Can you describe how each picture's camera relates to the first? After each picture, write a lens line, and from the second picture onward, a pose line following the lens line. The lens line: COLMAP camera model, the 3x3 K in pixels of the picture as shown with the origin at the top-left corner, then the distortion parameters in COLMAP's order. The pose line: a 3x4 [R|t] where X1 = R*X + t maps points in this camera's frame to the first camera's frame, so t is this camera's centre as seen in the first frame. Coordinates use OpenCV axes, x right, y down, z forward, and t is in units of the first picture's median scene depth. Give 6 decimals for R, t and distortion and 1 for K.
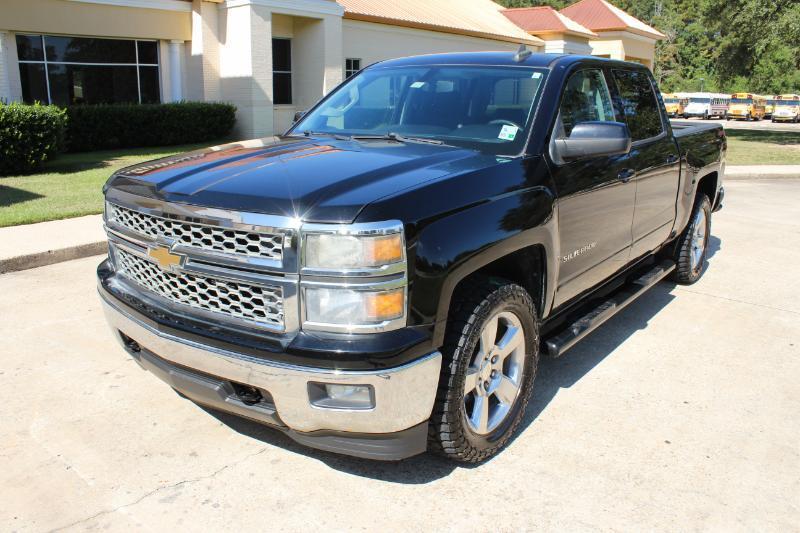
lens RADIAL K [[661.0, 0, 396.6], [0, 661.0, 258.9], [0, 0, 1]] dist [-0.170685, 0.146218]
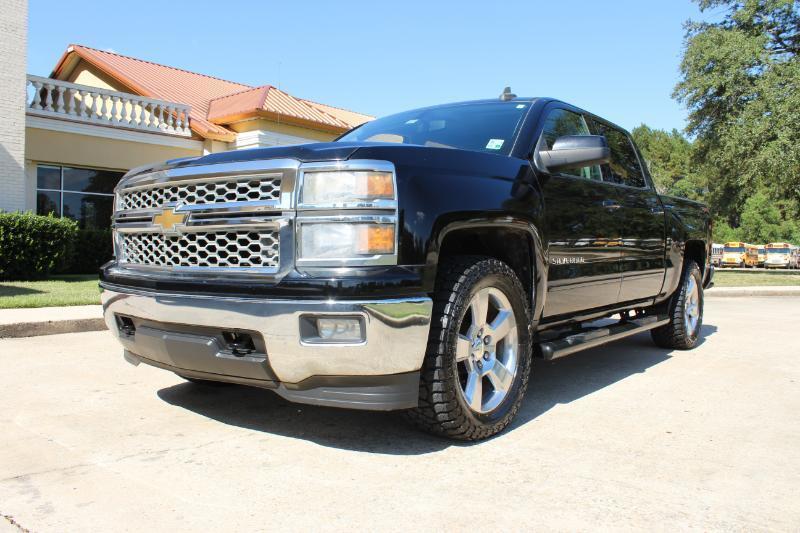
lens RADIAL K [[661.0, 0, 396.6], [0, 661.0, 258.9], [0, 0, 1]] dist [-0.170685, 0.146218]
pose [[0.999993, 0.003335, -0.001904, 0.012531], [-0.003687, 0.972301, -0.233705, 0.268636], [0.001072, 0.233710, 0.972306, -0.005765]]
